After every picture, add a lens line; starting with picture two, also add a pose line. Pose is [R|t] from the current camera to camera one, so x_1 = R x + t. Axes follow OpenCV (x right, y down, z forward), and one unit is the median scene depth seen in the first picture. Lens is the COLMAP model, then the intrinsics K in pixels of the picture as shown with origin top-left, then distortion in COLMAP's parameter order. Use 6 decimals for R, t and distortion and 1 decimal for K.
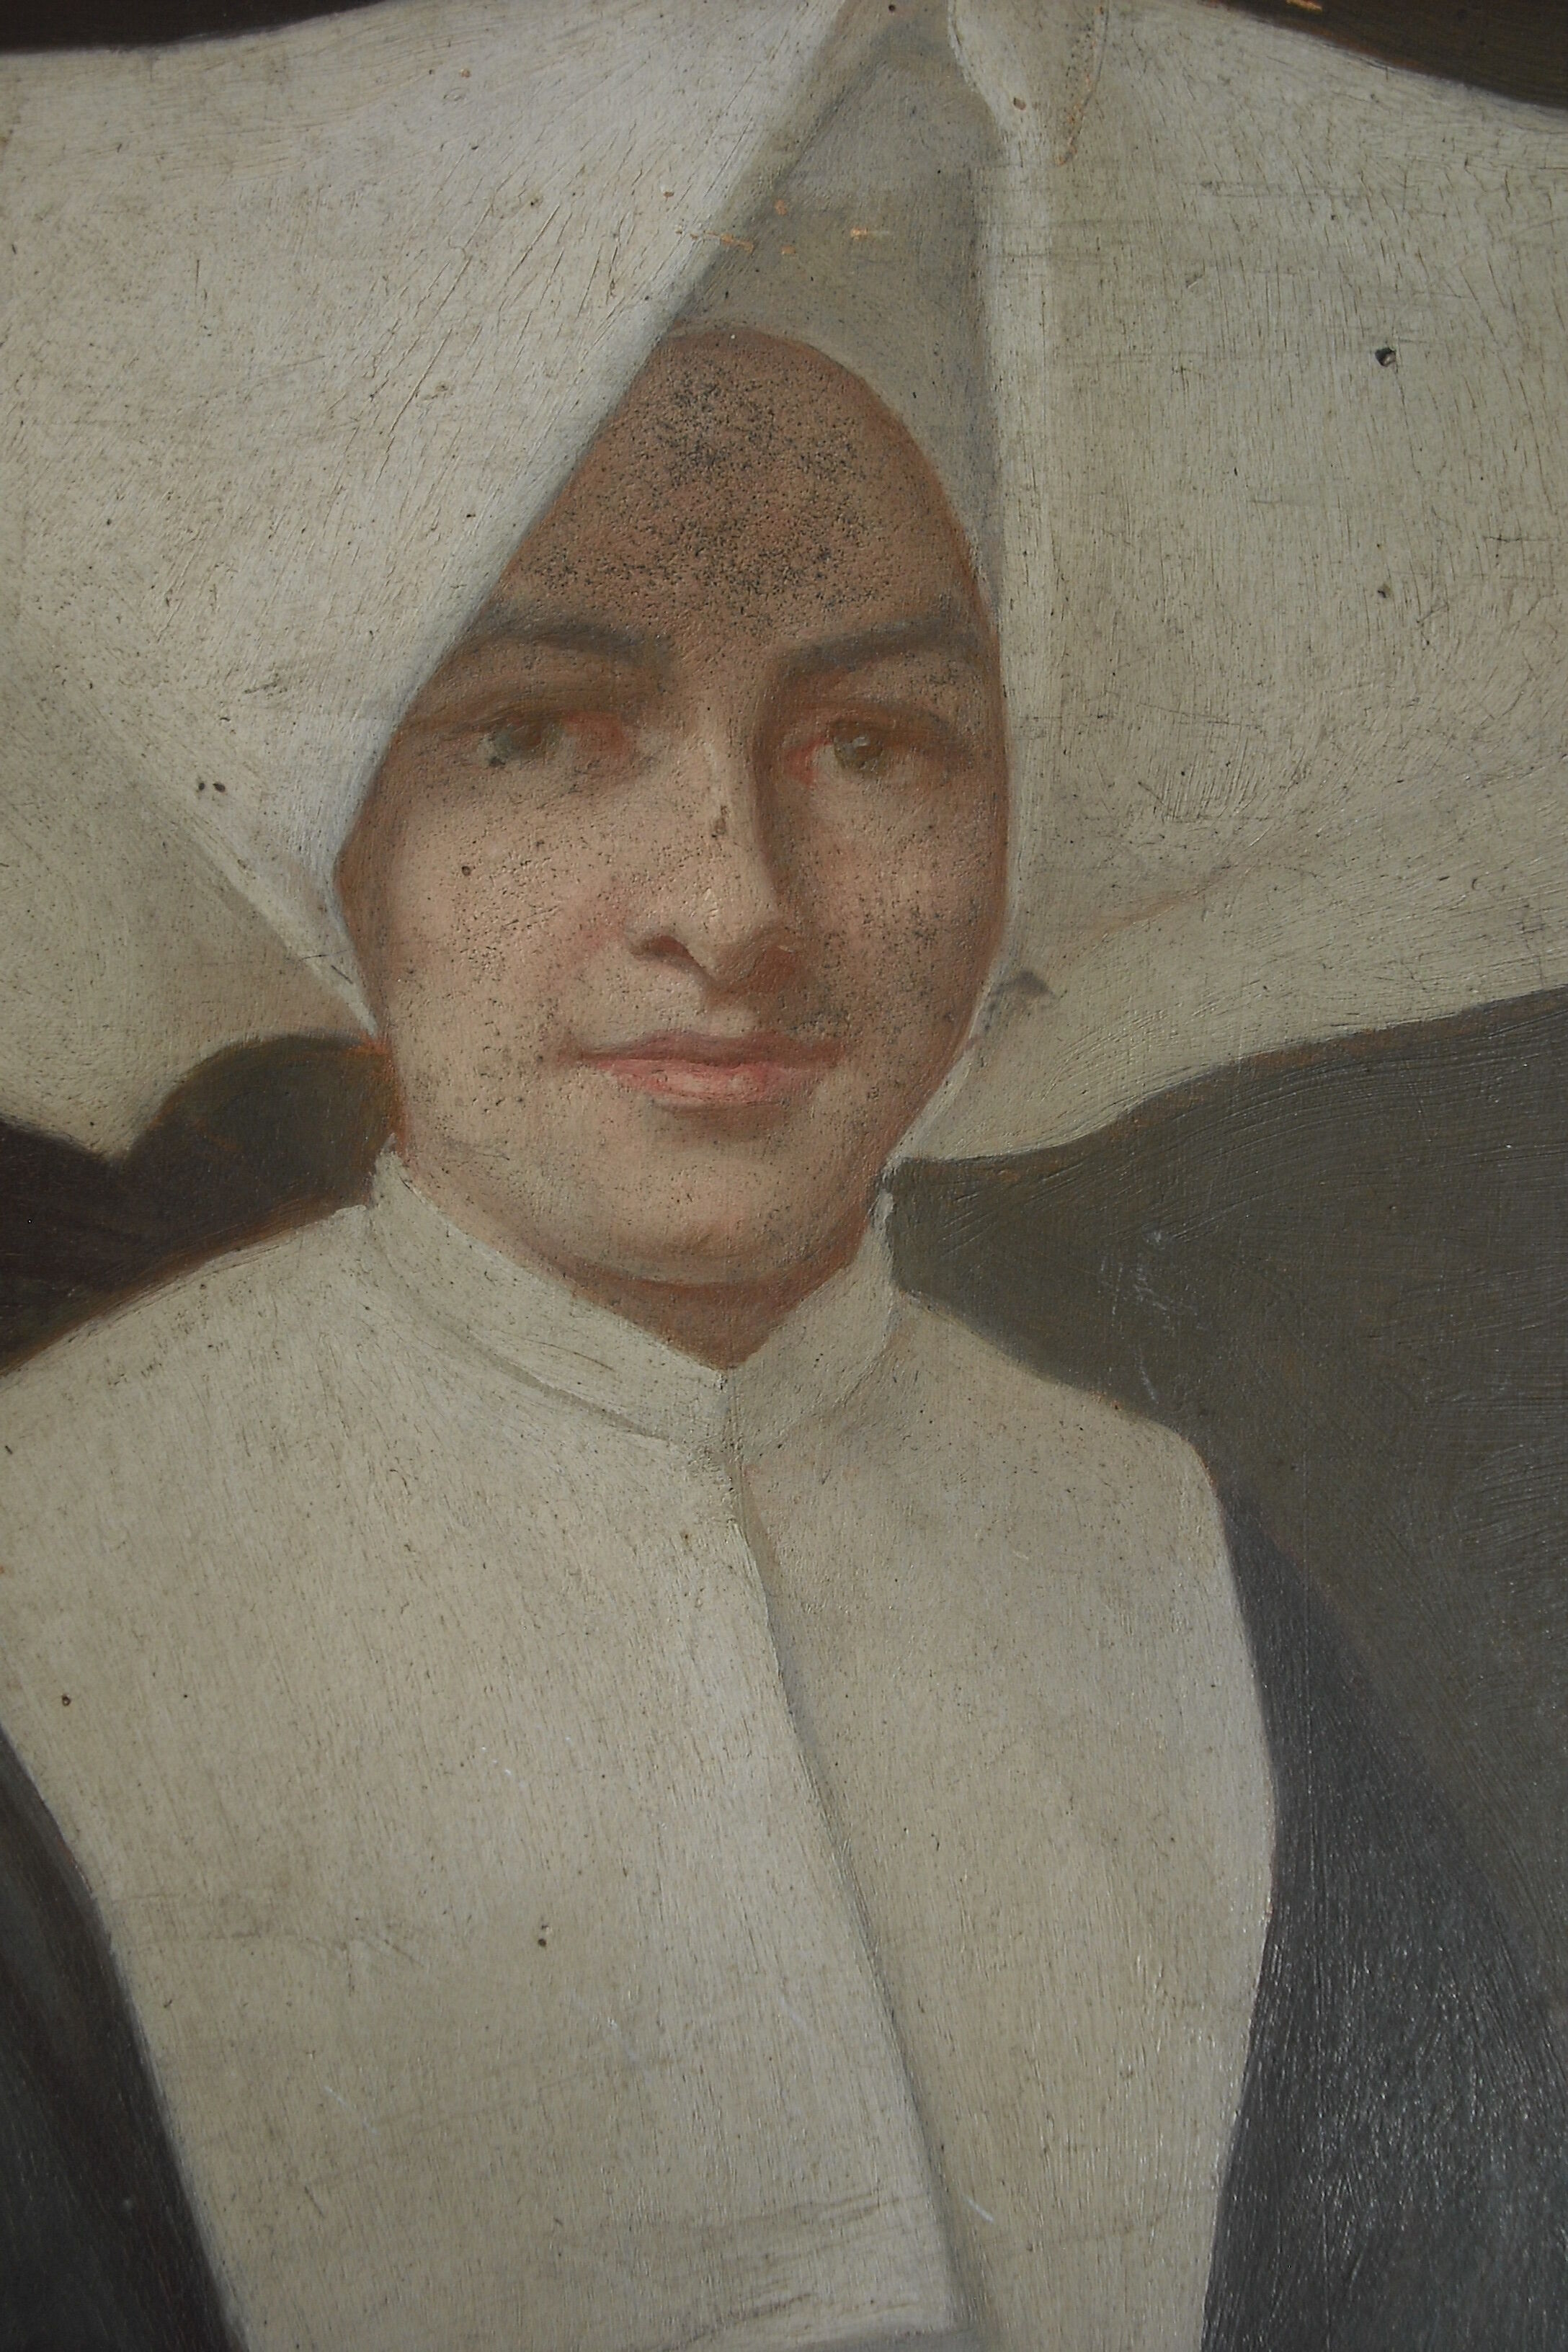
lens RADIAL K [[2792.2, 0, 808.4], [0, 2792.2, 1168.1], [0, 0, 1]] dist [-0.122072, 0.000000]
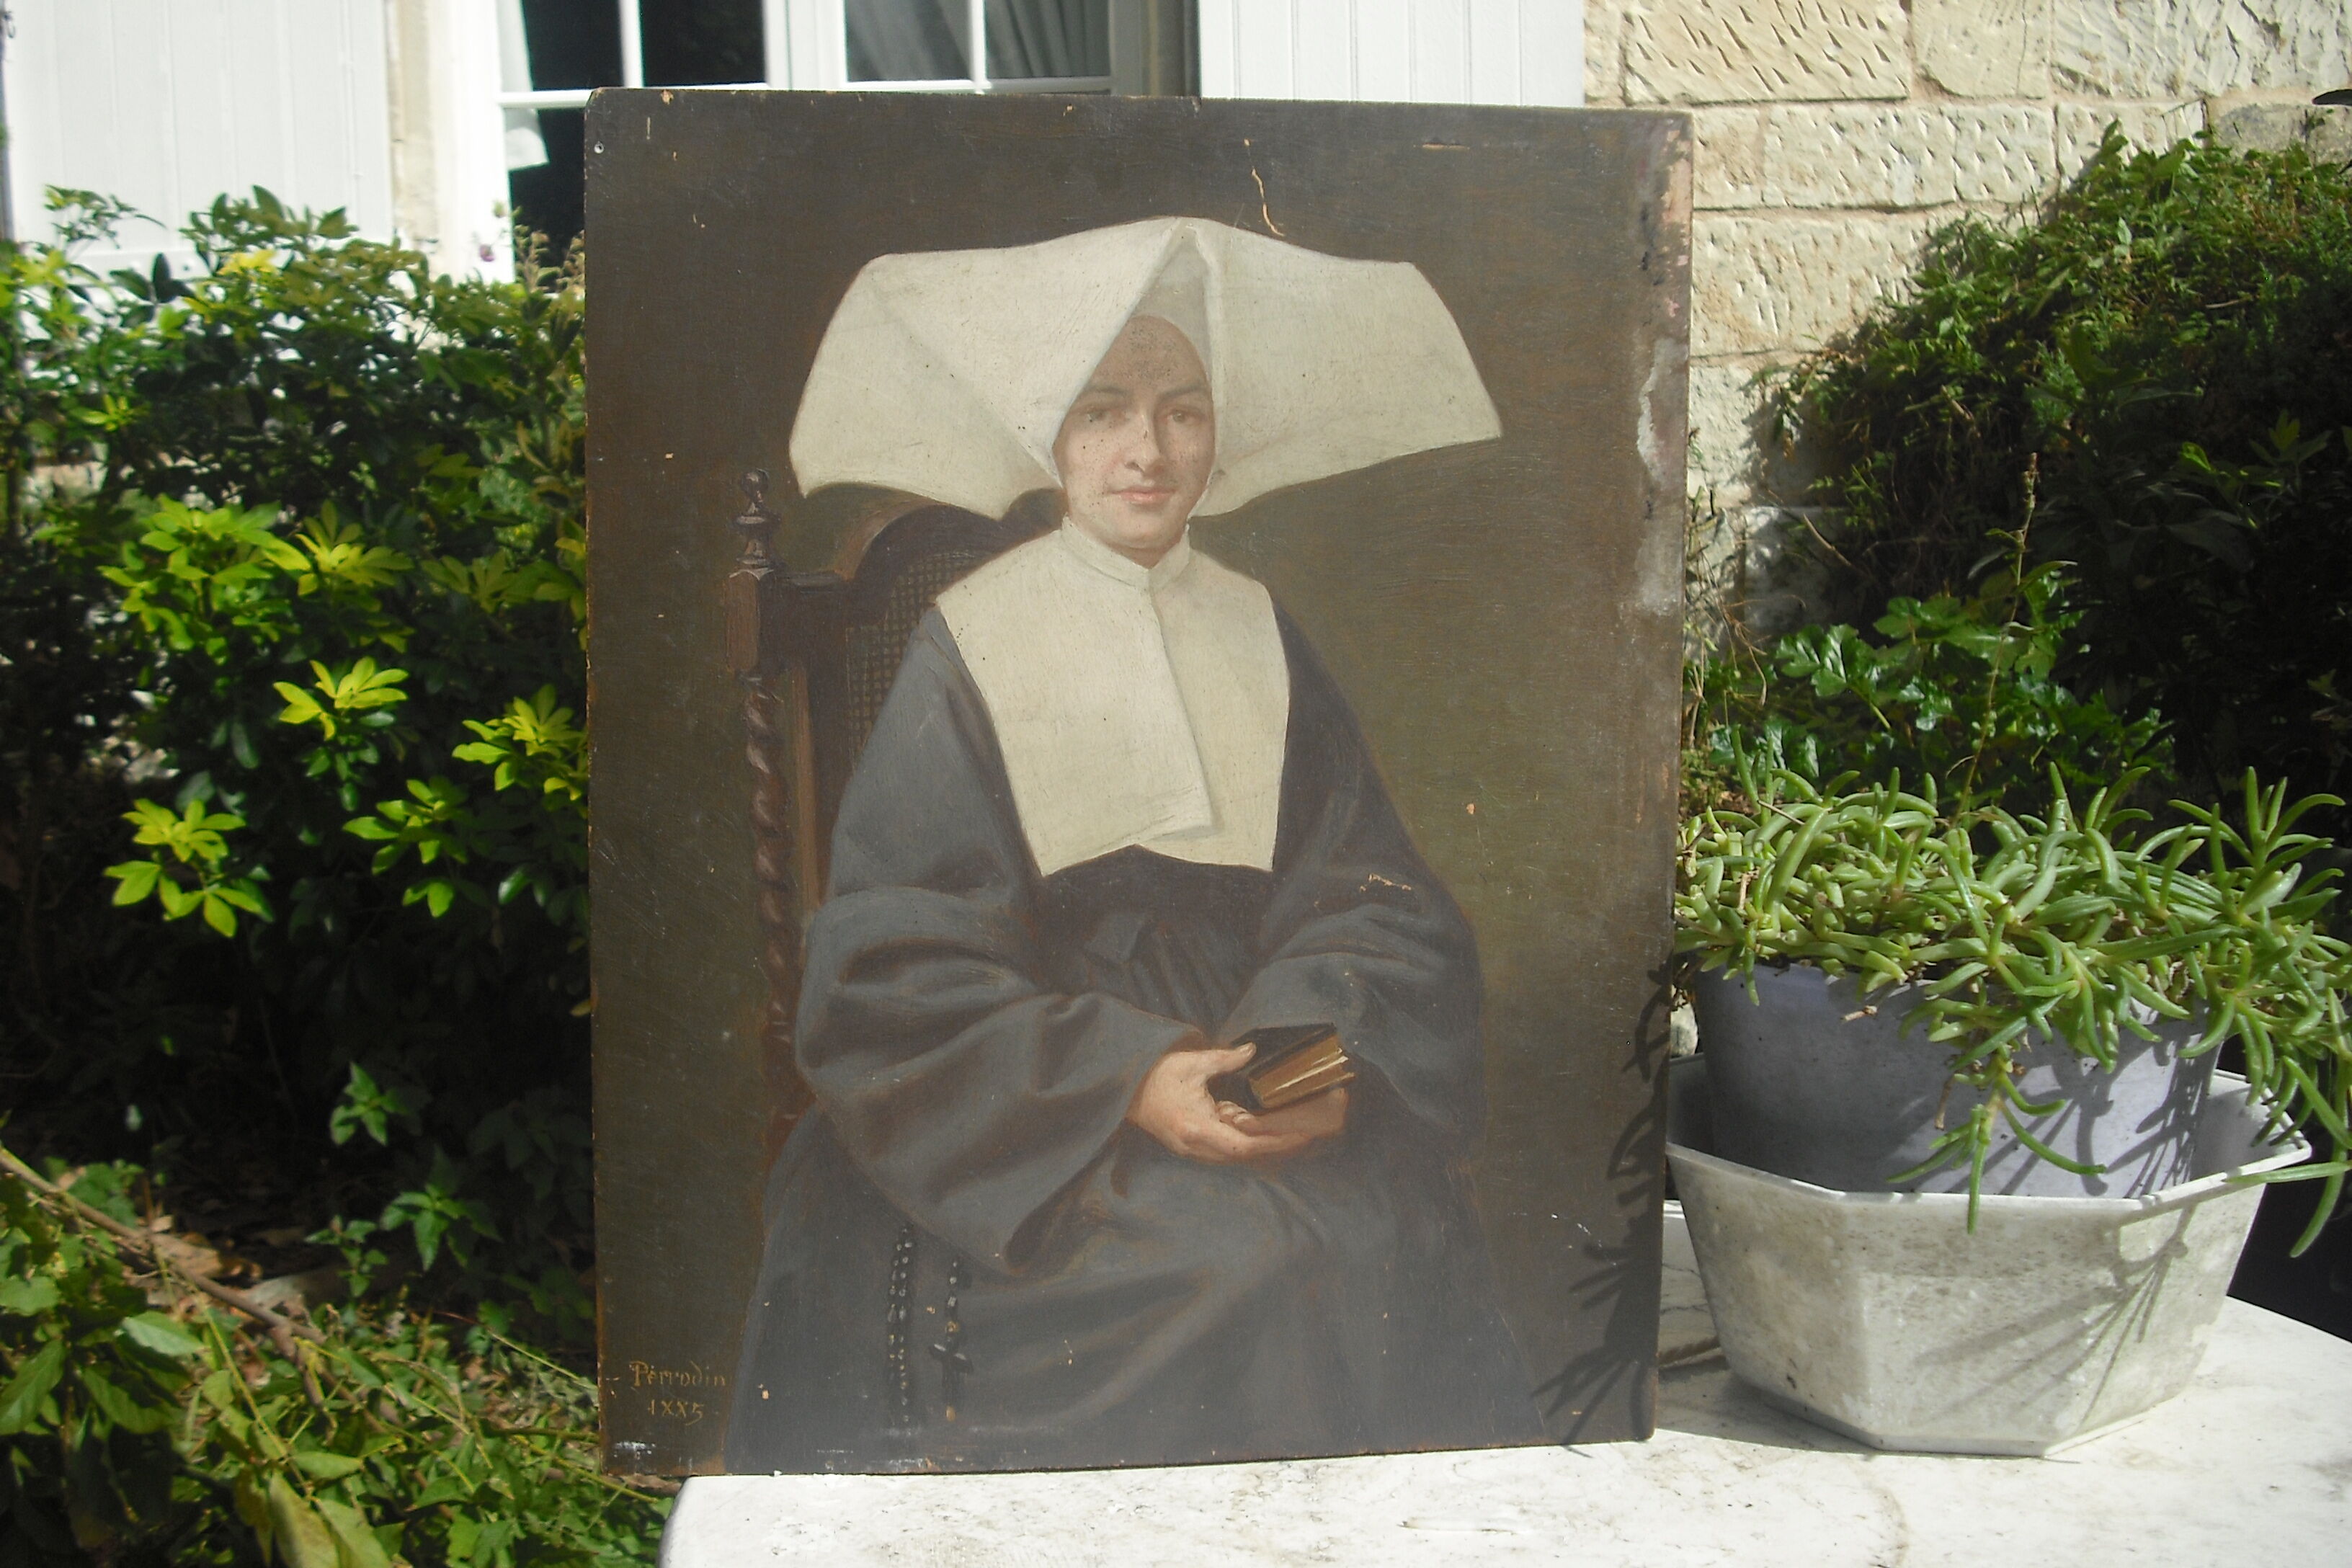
lens RADIAL K [[2792.2, 0, 1172.5], [0, 2792.2, 784.6], [0, 0, 1]] dist [-0.122072, 0.000000]
pose [[0.995420, -0.030831, 0.090489, -0.378629], [0.031578, 0.999478, -0.006838, 0.420944], [-0.090231, 0.009664, 0.995874, -3.088532]]
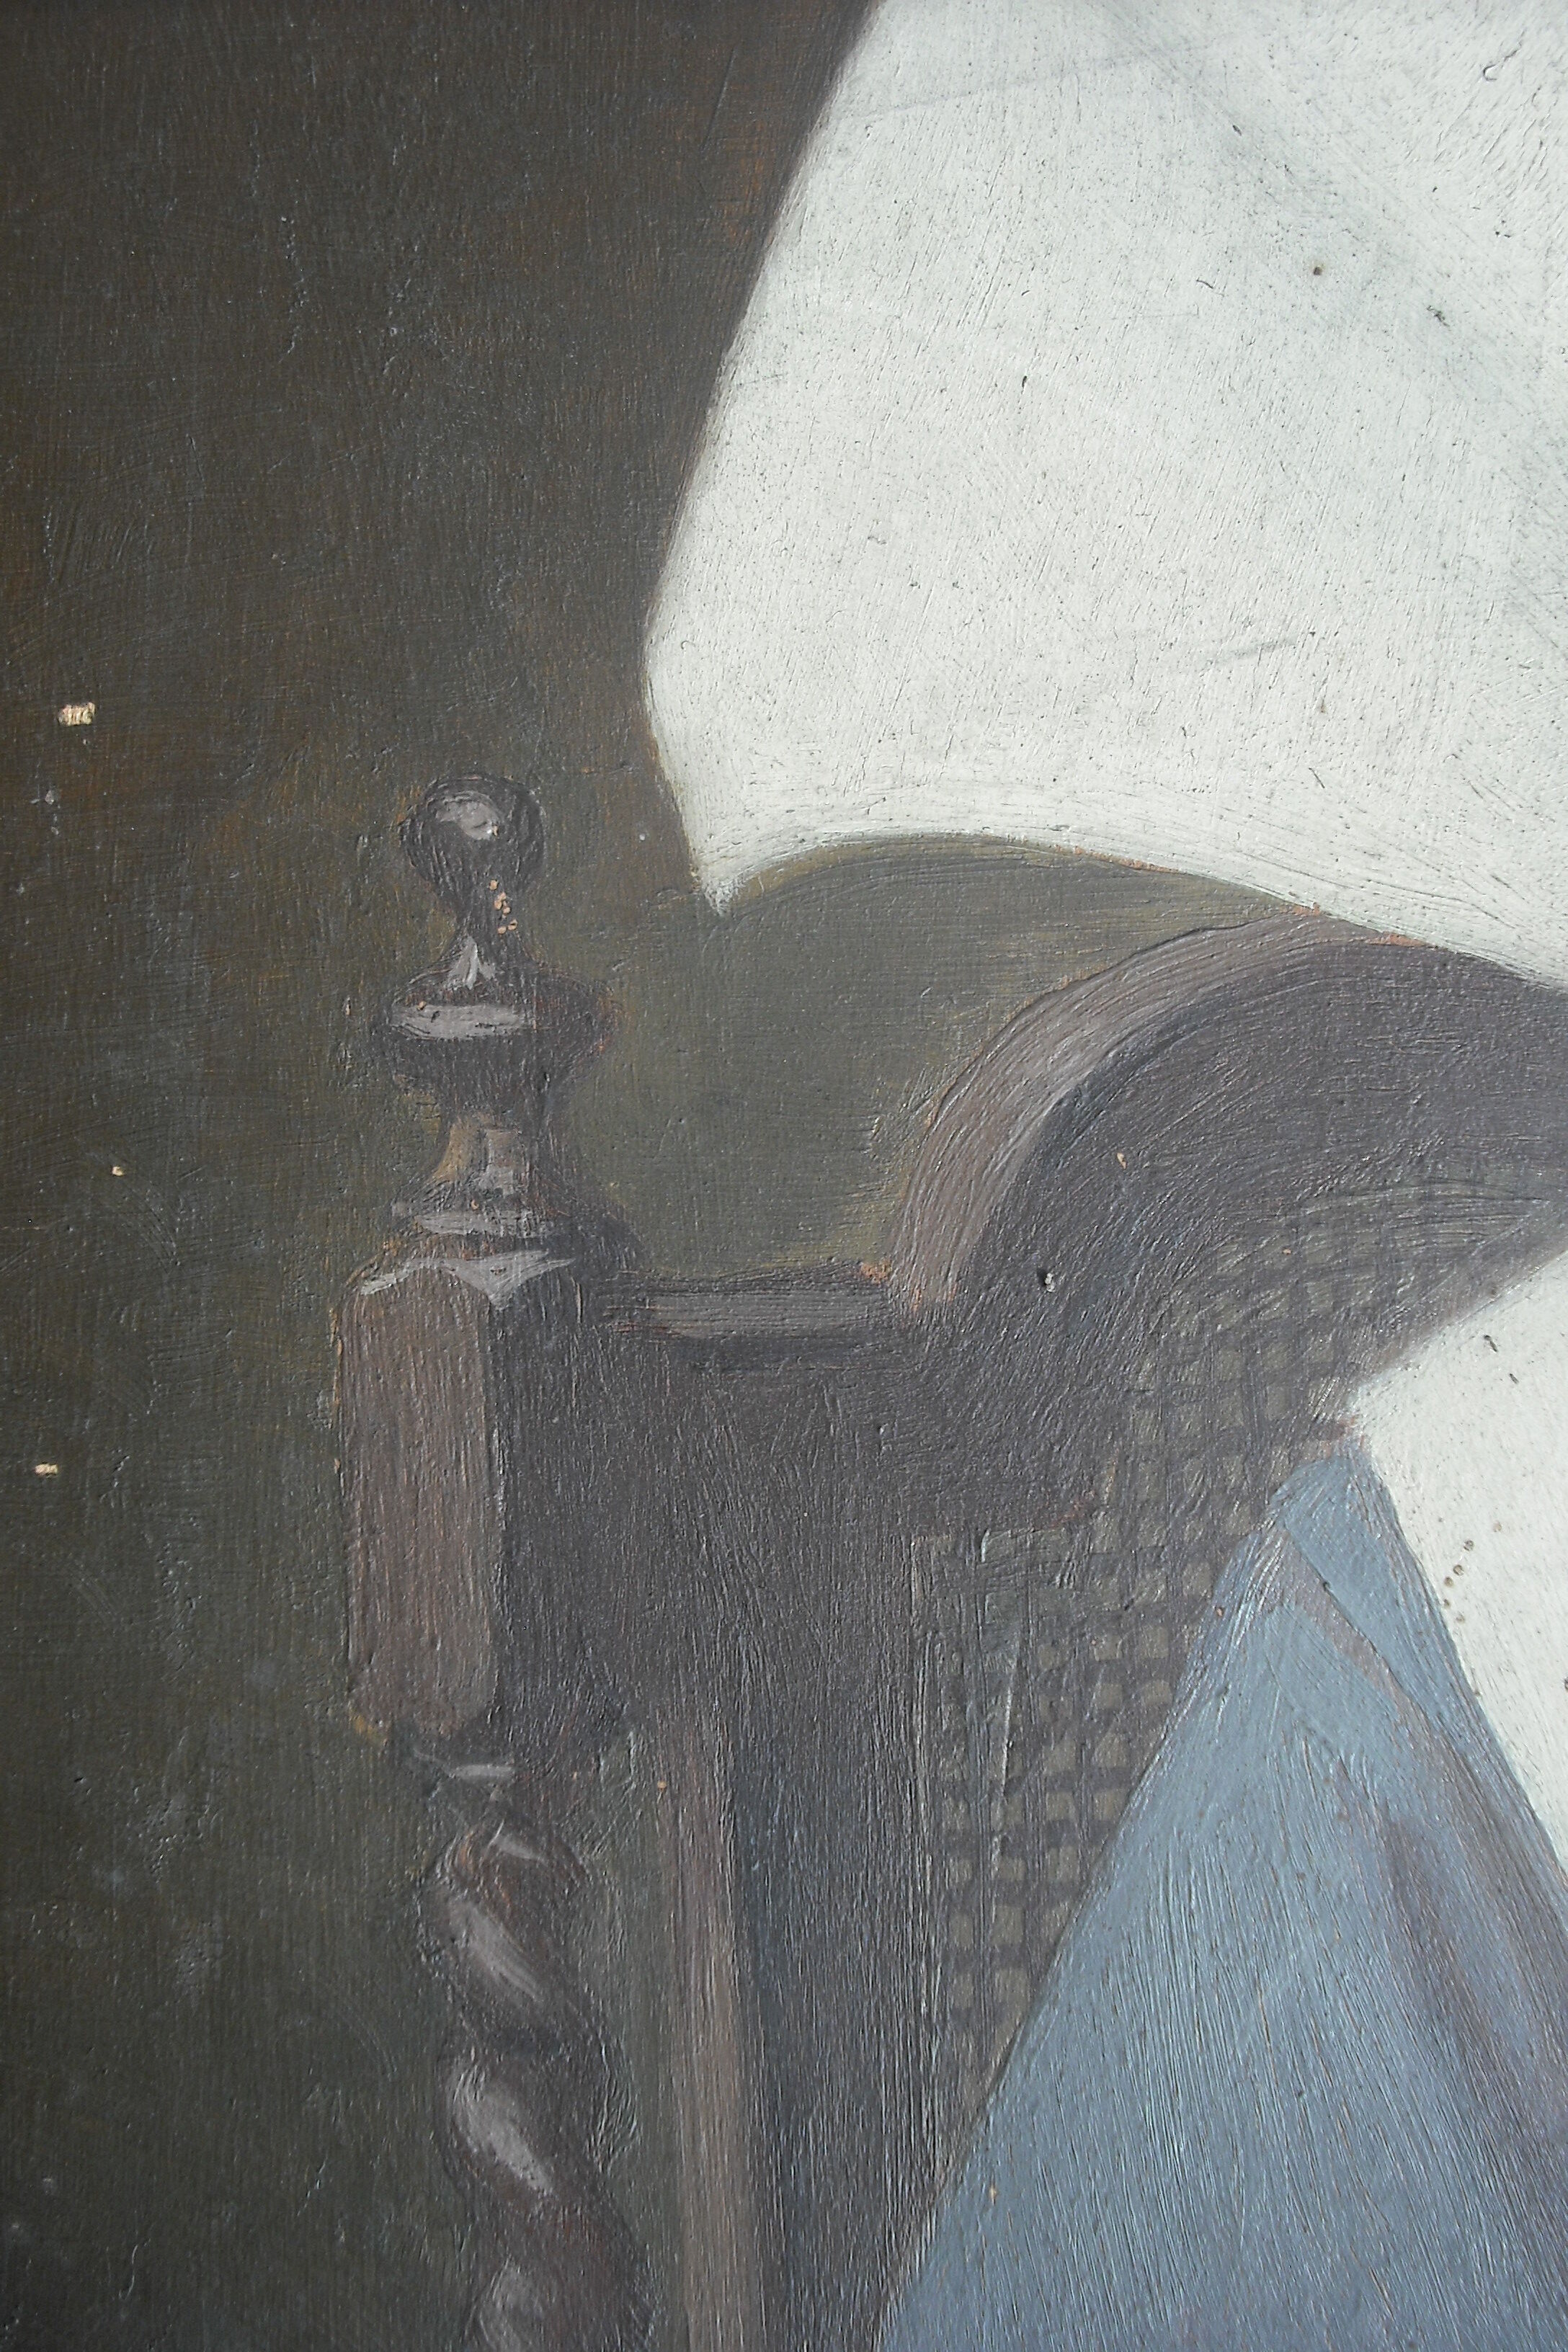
lens RADIAL K [[2792.2, 0, 804.4], [0, 2792.2, 1176.1], [0, 0, 1]] dist [-0.122072, 0.000000]
pose [[0.998582, -0.023875, -0.047587, -0.468363], [0.021606, 0.998631, -0.047628, 0.077910], [0.048659, 0.046533, 0.997731, 0.164892]]
